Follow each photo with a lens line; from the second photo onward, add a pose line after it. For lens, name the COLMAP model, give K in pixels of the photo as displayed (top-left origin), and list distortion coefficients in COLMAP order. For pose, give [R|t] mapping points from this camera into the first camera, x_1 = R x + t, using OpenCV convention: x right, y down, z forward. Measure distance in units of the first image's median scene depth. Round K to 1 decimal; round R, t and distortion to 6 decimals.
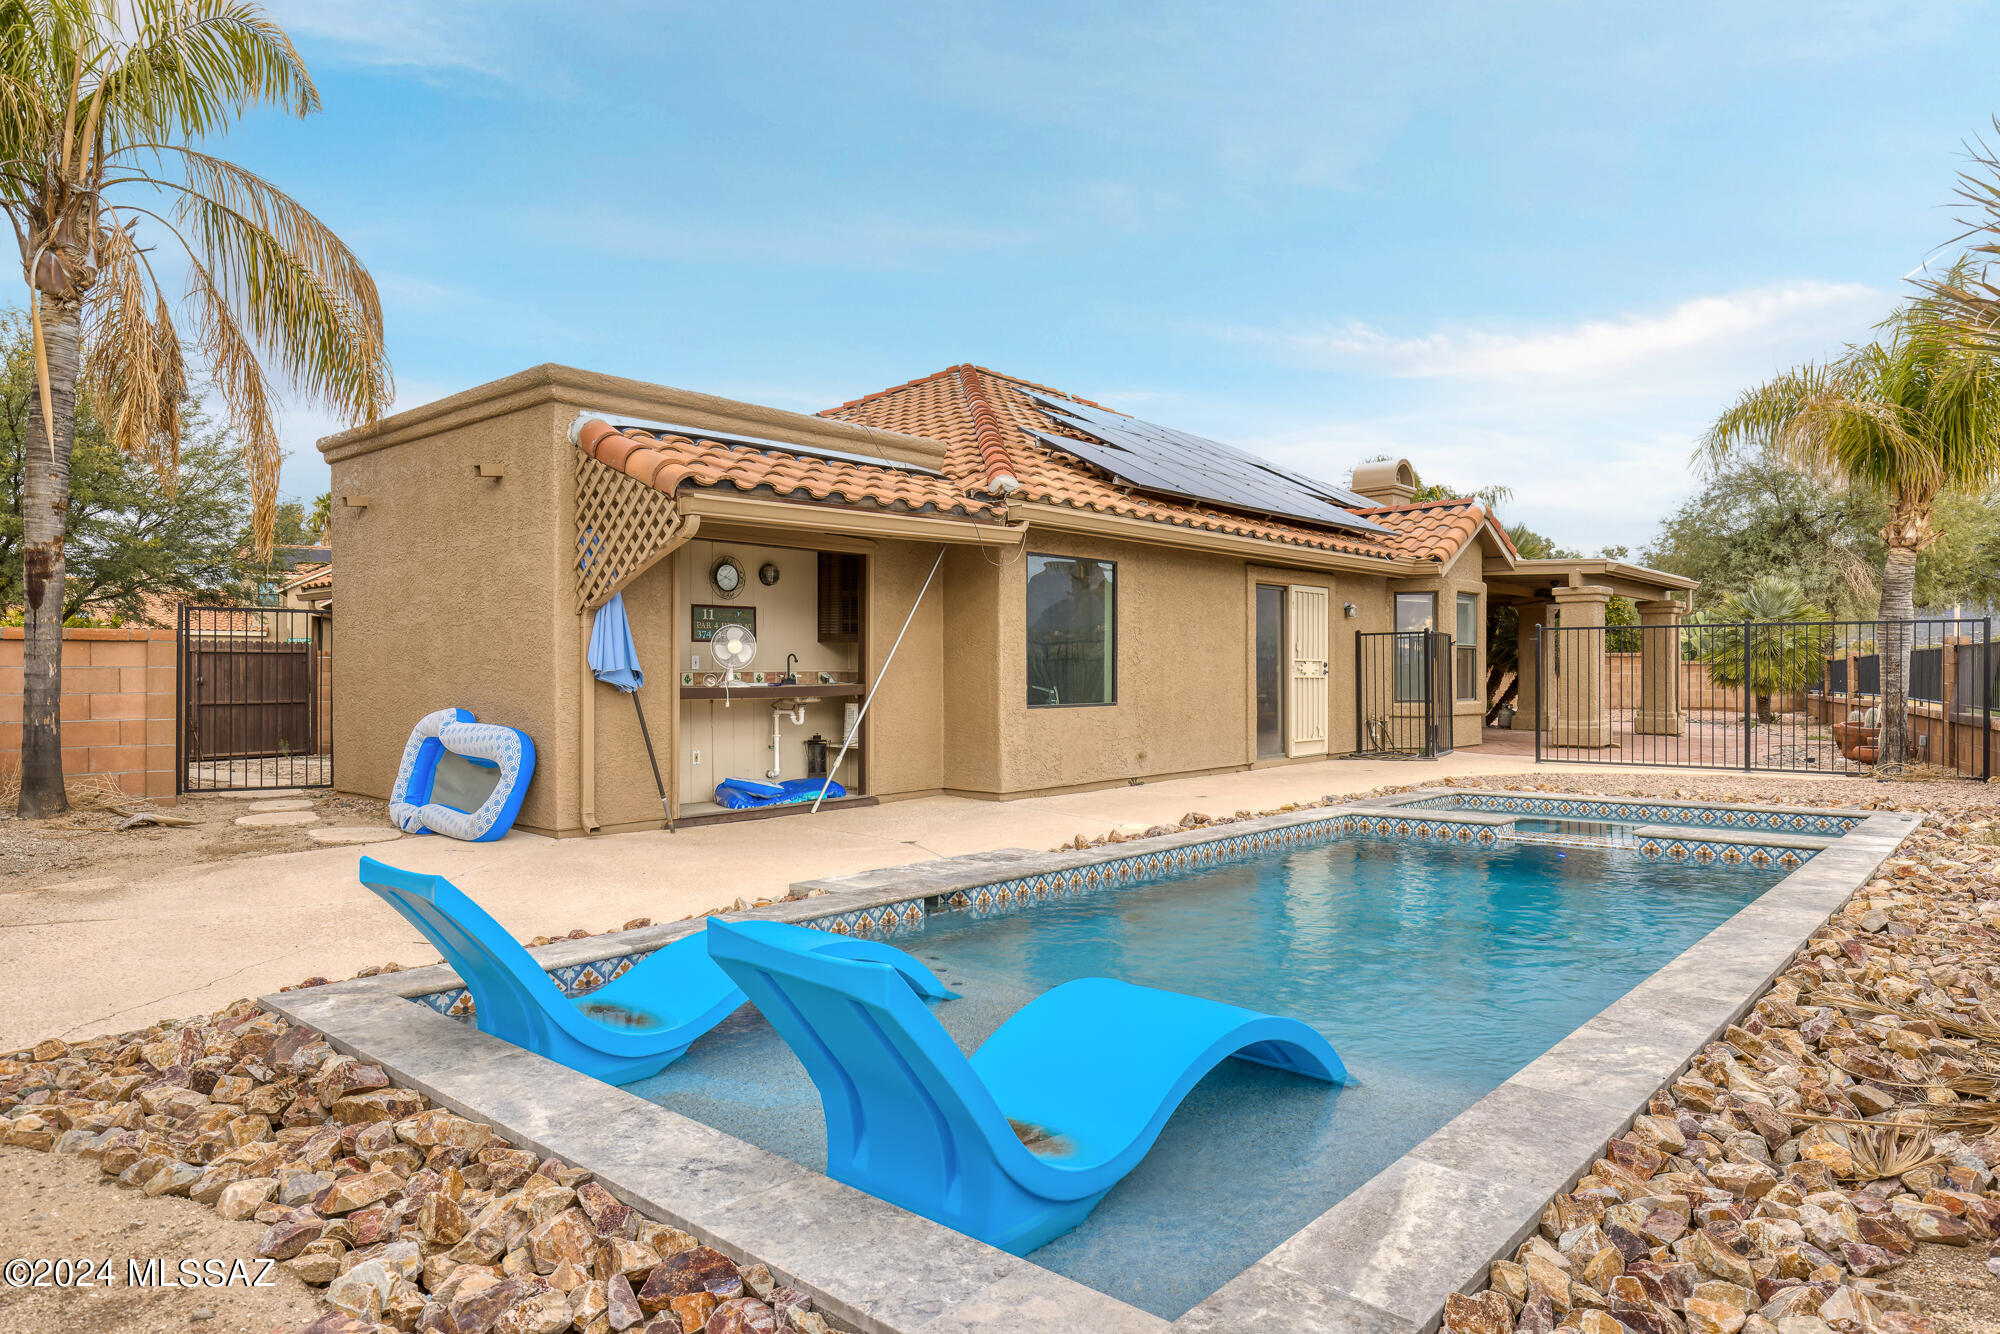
lens RADIAL K [[1203.1, 0, 997.7], [0, 1203.1, 678.0], [0, 0, 1]] dist [0.002865, -0.002296]
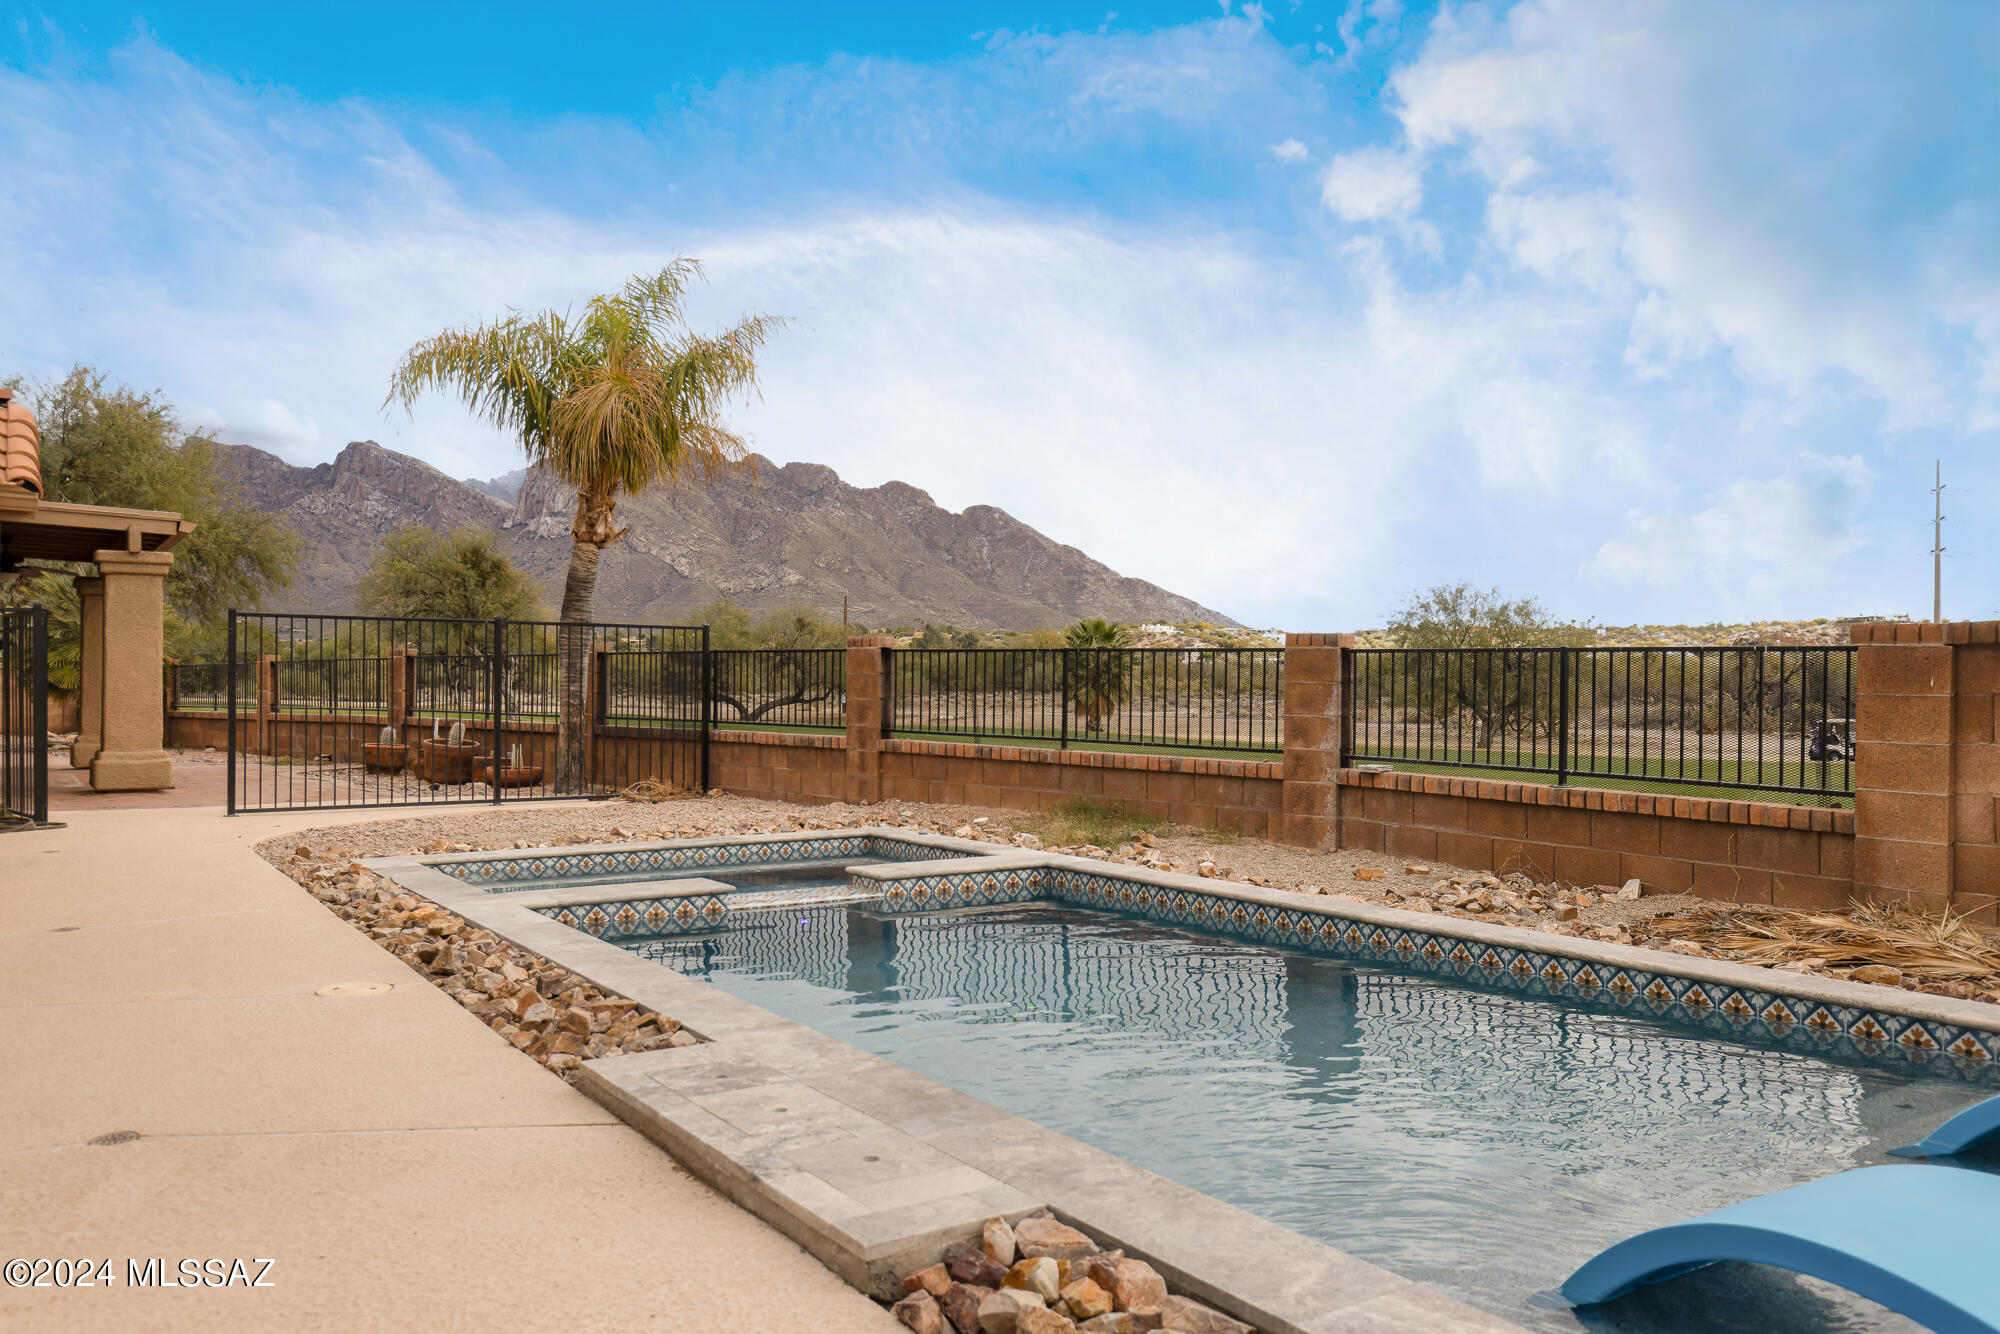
lens RADIAL K [[1554.8, 0, 1012.8], [0, 1554.8, 672.4], [0, 0, 1]] dist [0.005233, 0.000193]
pose [[0.259048, 0.009510, 0.965818, -0.270364], [-0.000910, 0.999953, -0.009602, -0.000555], [-0.965864, 0.001608, 0.259044, 0.359545]]
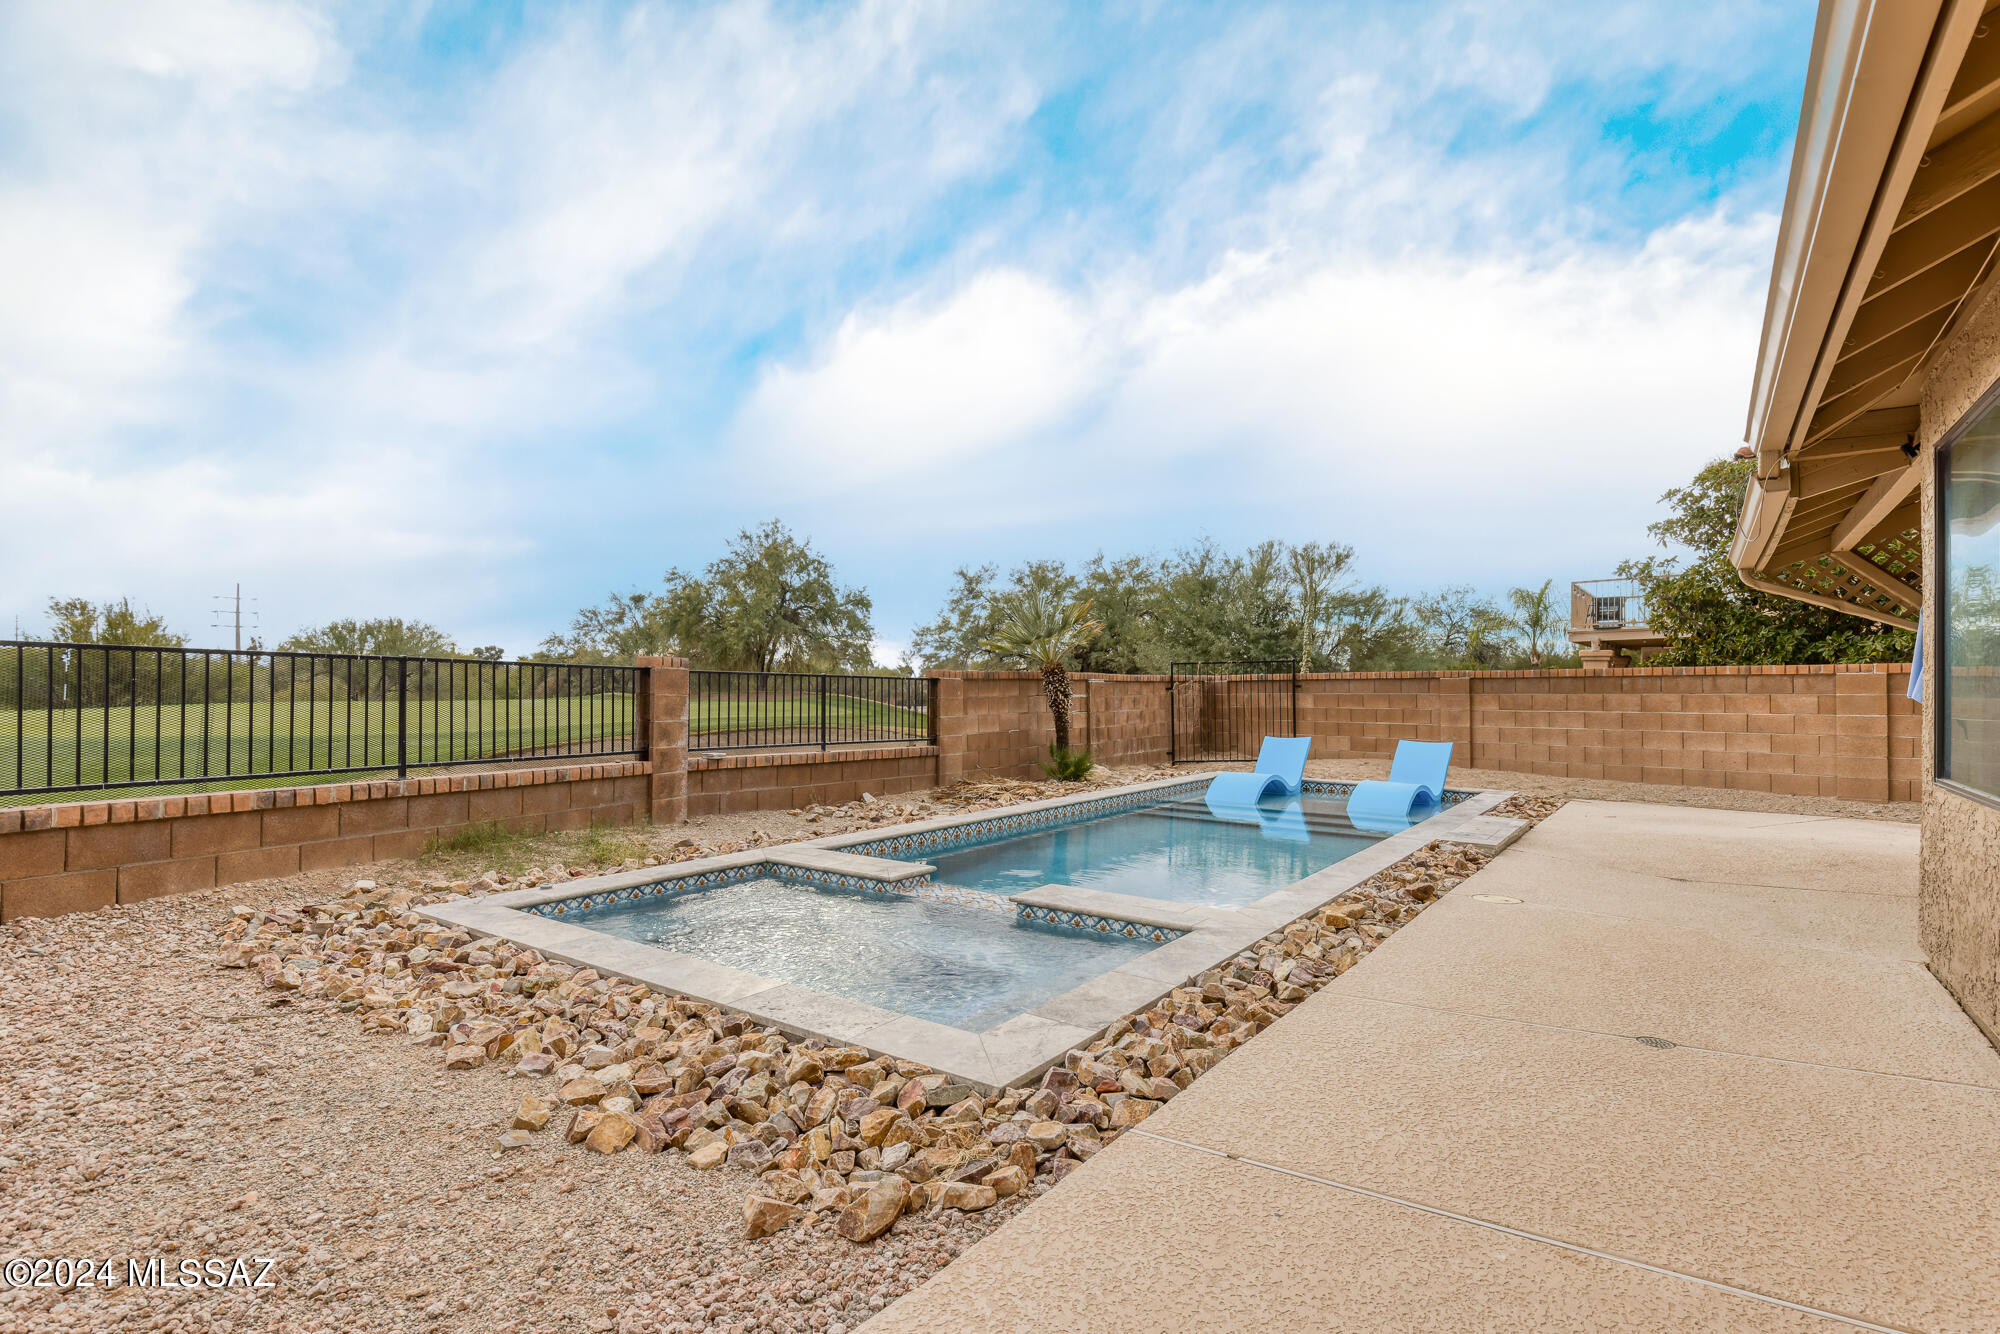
lens RADIAL K [[983.5, 0, 996.4], [0, 983.5, 681.4], [0, 0, 1]] dist [0.003571, 0.000019]
pose [[-0.994339, -0.002016, -0.106236, 0.316795], [-0.001738, 0.999995, -0.002712, -0.009576], [0.106241, -0.002512, -0.994337, 1.002493]]
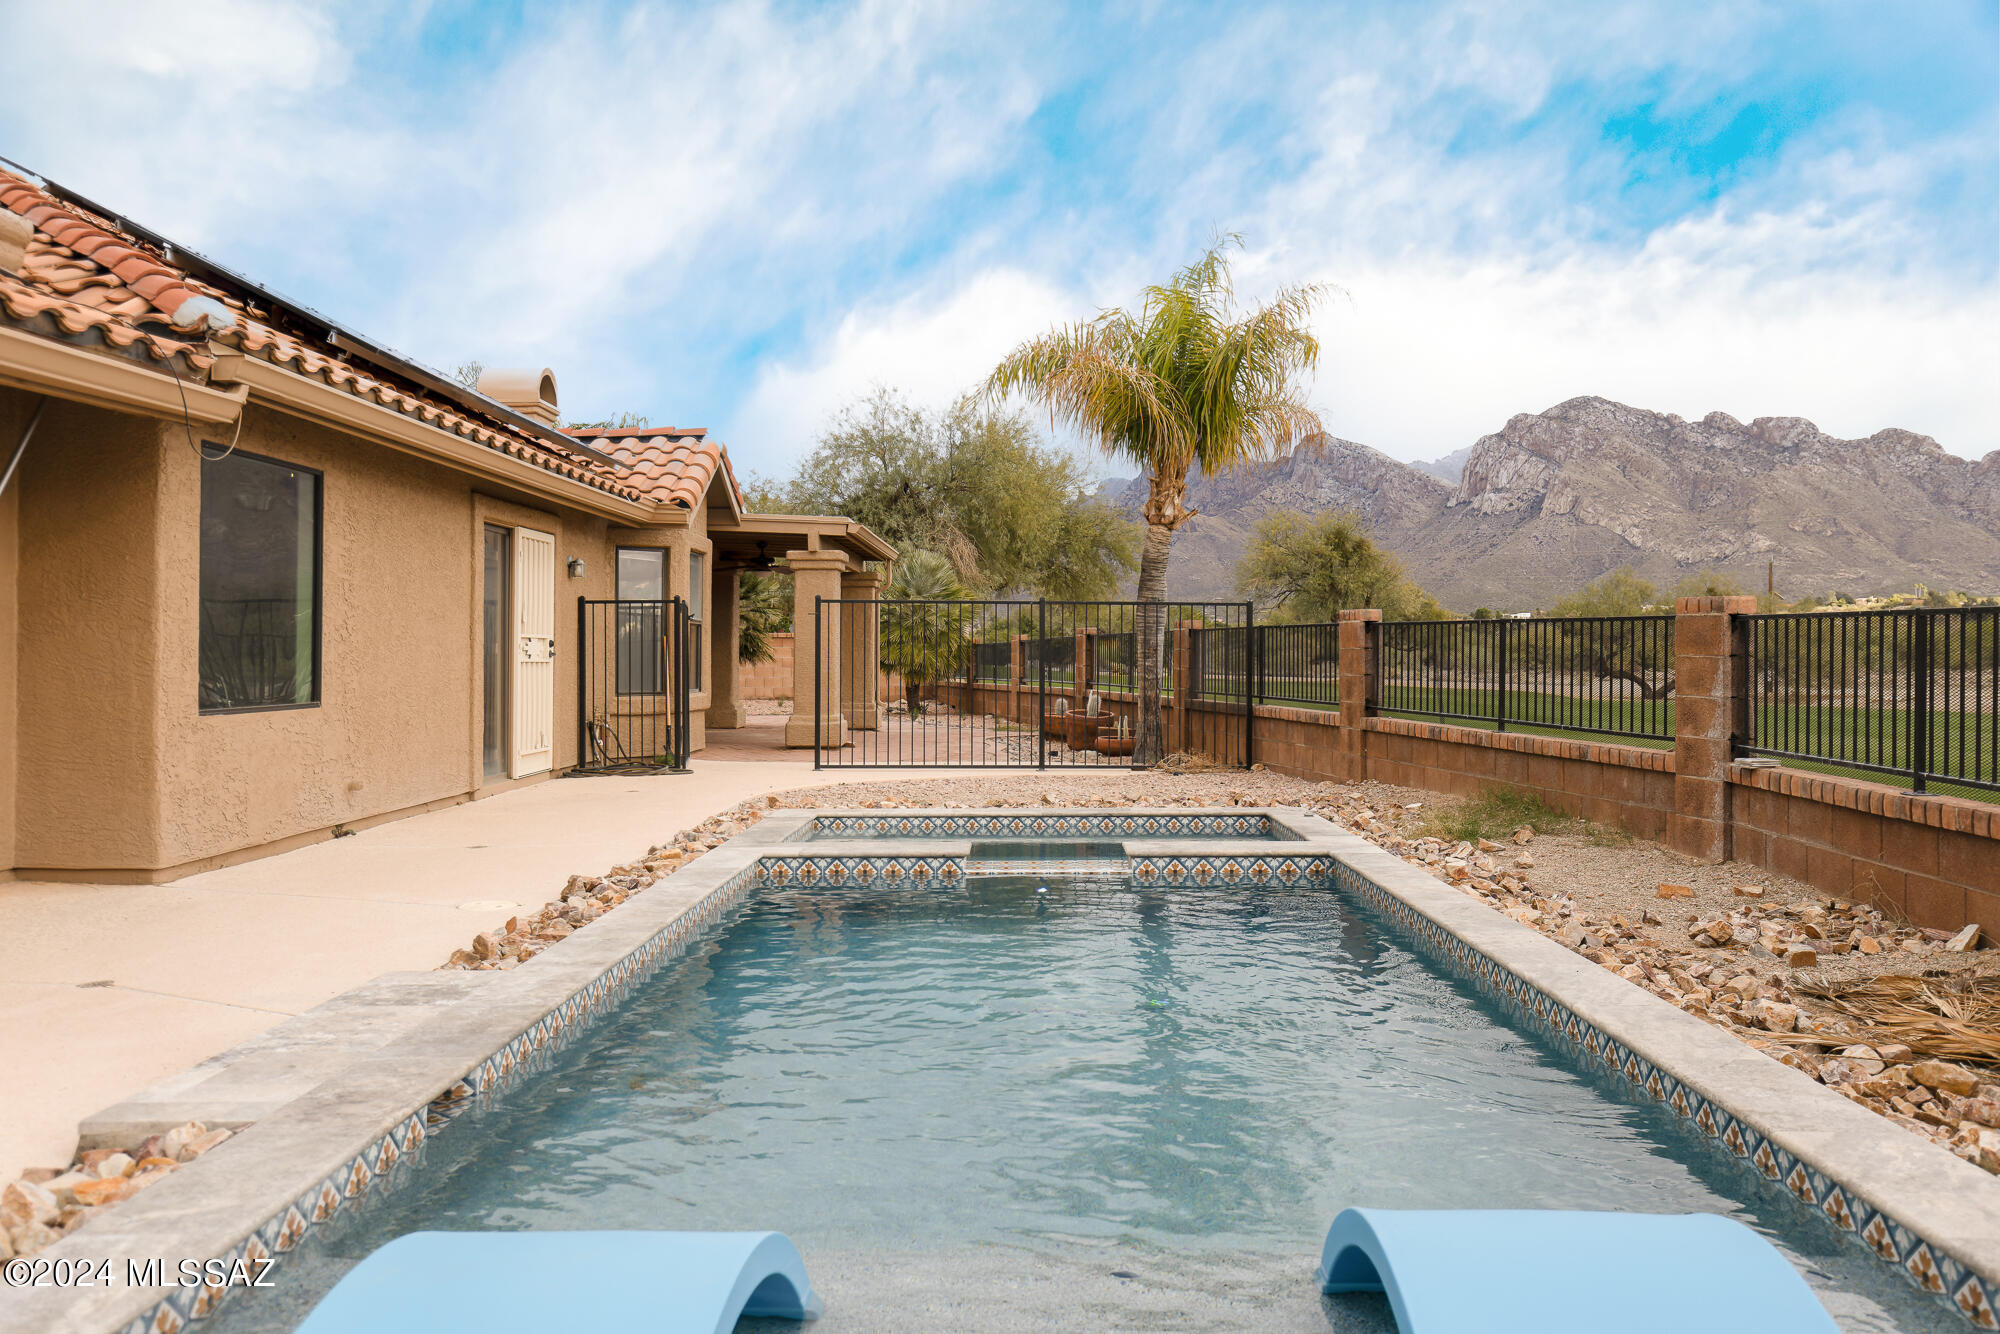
lens RADIAL K [[1554.8, 0, 1015.9], [0, 1554.8, 641.1], [0, 0, 1]] dist [0.005233, 0.000193]
pose [[0.751990, 0.010368, 0.659093, -0.127332], [-0.001381, 0.999899, -0.014153, 0.000112], [-0.659173, 0.009733, 0.751928, 0.144478]]
